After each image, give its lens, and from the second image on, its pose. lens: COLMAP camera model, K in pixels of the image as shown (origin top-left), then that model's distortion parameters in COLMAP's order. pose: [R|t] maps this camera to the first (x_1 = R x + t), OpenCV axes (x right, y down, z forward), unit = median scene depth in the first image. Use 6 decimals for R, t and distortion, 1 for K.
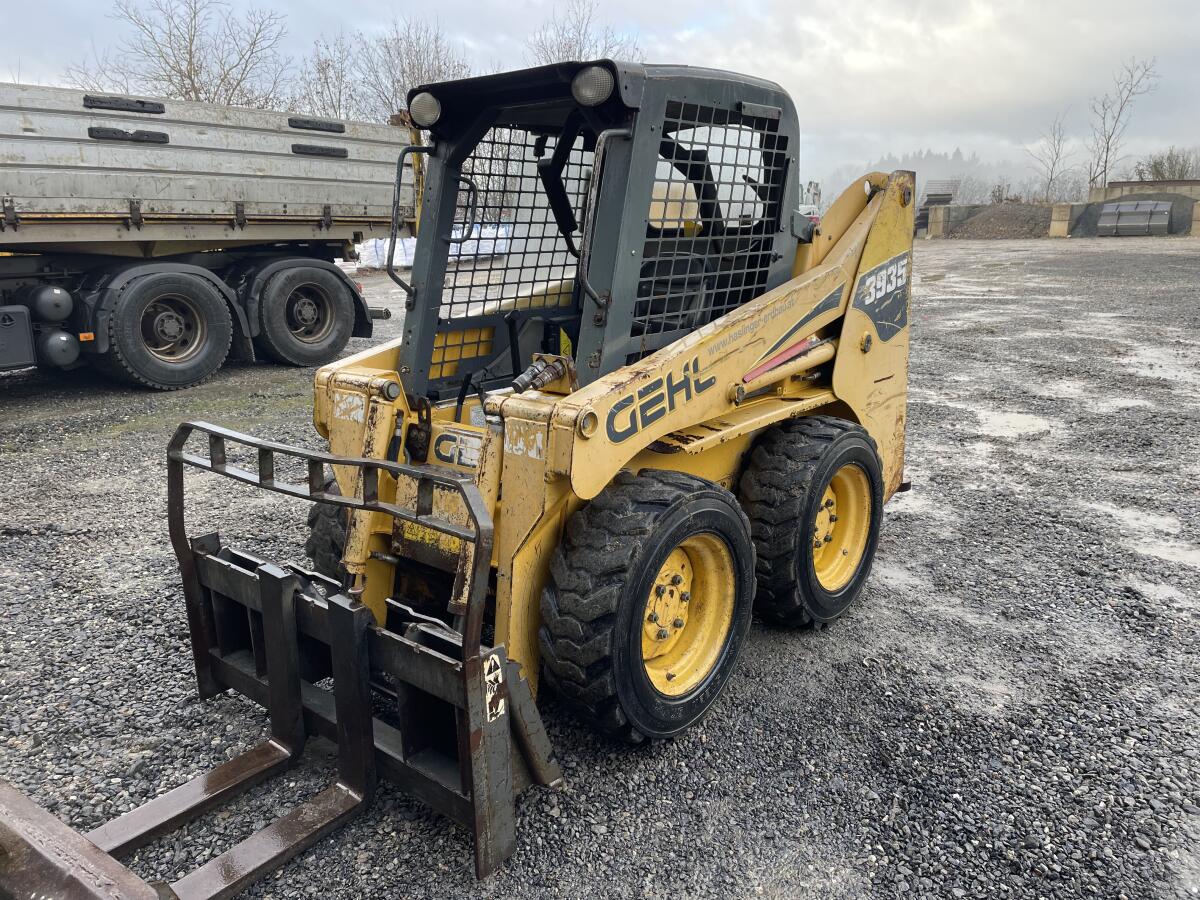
lens RADIAL K [[918.9, 0, 598.2], [0, 918.9, 450.1], [0, 0, 1]] dist [0.026130, -0.010942]
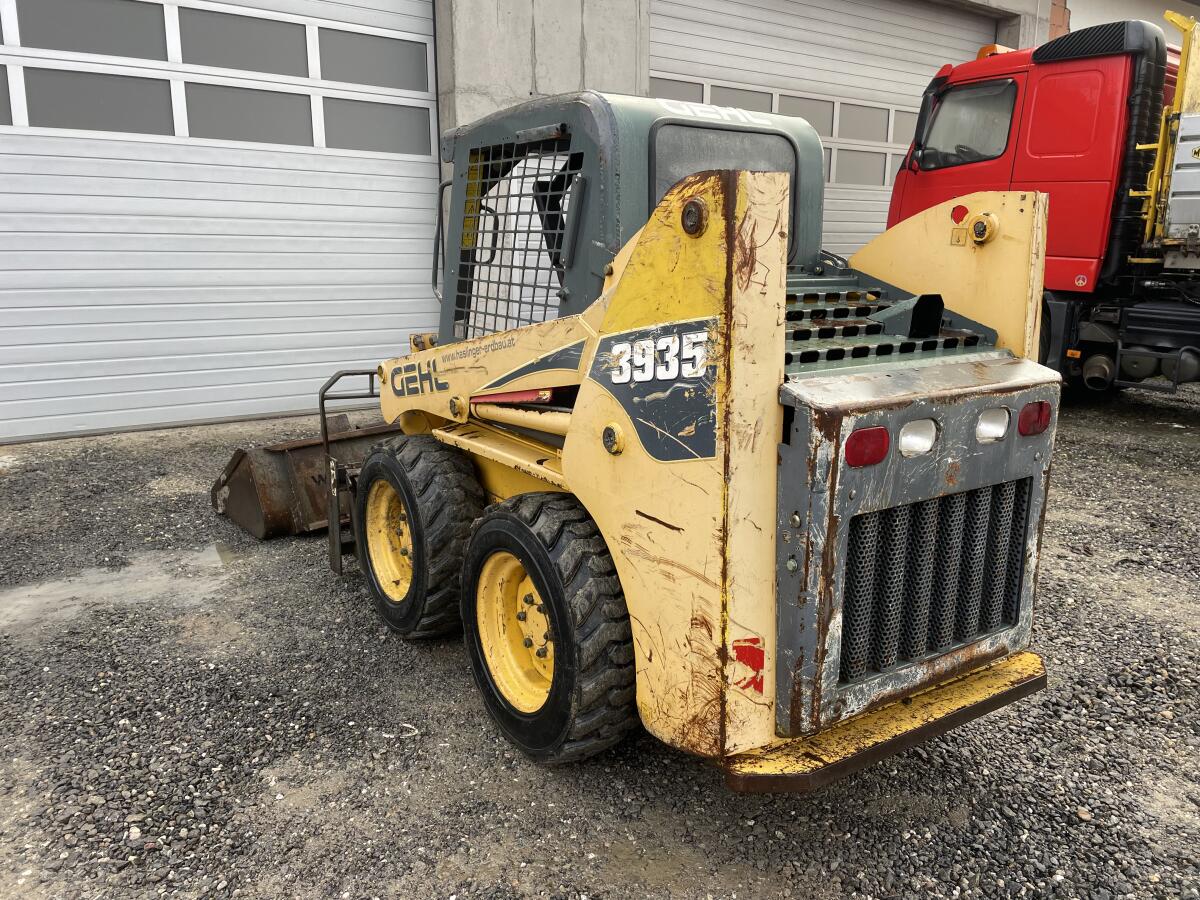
lens RADIAL K [[918.9, 0, 598.1], [0, 918.9, 450.6], [0, 0, 1]] dist [0.026130, -0.010942]
pose [[-0.286397, 0.210819, -0.934629, 0.984051], [-0.249835, 0.925311, 0.285274, -0.317950], [0.924964, 0.315205, -0.212337, 1.218572]]
